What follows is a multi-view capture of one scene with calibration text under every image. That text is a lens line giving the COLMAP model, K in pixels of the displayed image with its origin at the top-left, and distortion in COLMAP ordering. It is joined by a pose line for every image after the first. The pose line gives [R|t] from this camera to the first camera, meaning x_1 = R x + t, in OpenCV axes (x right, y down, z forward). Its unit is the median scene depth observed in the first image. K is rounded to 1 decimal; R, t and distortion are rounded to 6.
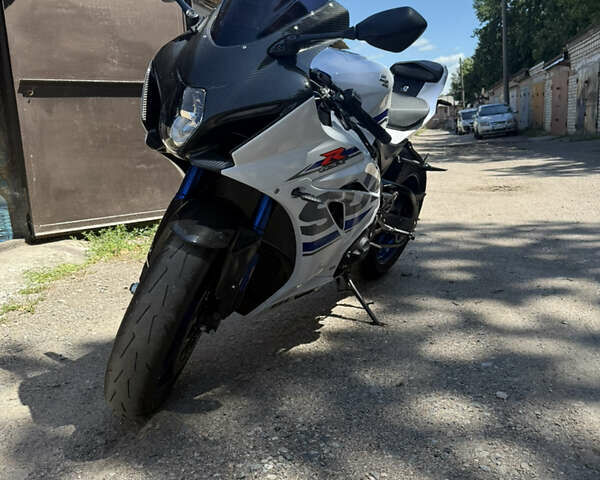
lens RADIAL K [[510.9, 0, 286.9], [0, 510.9, 239.4], [0, 0, 1]] dist [0.104294, -0.168851]
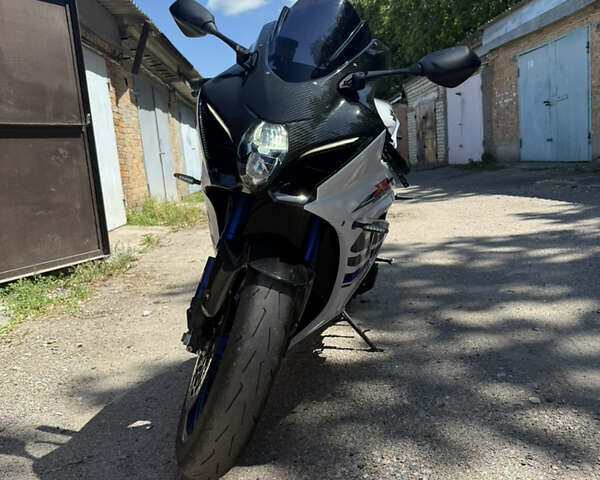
lens RADIAL K [[510.9, 0, 286.9], [0, 510.9, 239.4], [0, 0, 1]] dist [0.104294, -0.168851]
pose [[0.972679, -0.068127, 0.221935, -0.206278], [0.083553, 0.994643, -0.060864, -0.006689], [-0.216599, 0.077744, 0.973160, 0.031097]]
